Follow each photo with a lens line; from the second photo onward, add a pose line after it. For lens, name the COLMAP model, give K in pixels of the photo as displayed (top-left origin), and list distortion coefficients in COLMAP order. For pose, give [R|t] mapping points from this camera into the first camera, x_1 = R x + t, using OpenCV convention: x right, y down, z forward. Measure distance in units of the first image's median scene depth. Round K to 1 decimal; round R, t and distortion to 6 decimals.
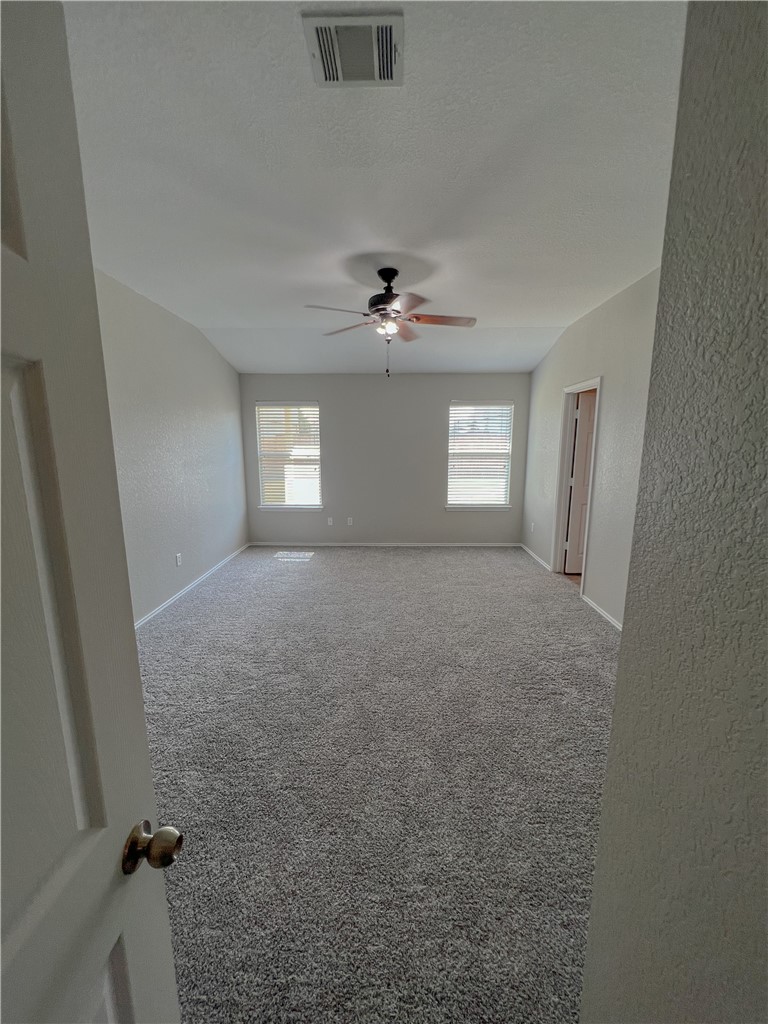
lens RADIAL K [[408.9, 0, 388.5], [0, 408.9, 512.1], [0, 0, 1]] dist [-0.001368, -0.000189]
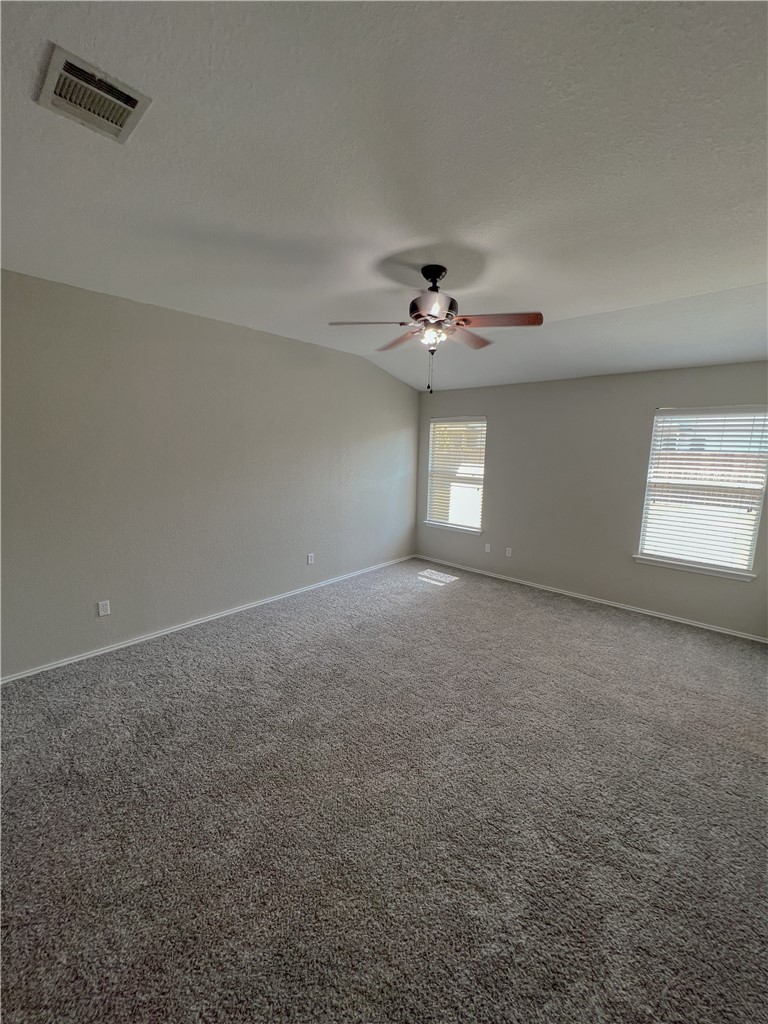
lens RADIAL K [[408.9, 0, 385.7], [0, 408.9, 512.8], [0, 0, 1]] dist [-0.001368, -0.000189]
pose [[0.750574, 0.119777, -0.649840, 0.280296], [-0.130142, 0.990968, 0.032338, -0.057067], [0.647844, 0.060299, 0.759383, 0.174806]]
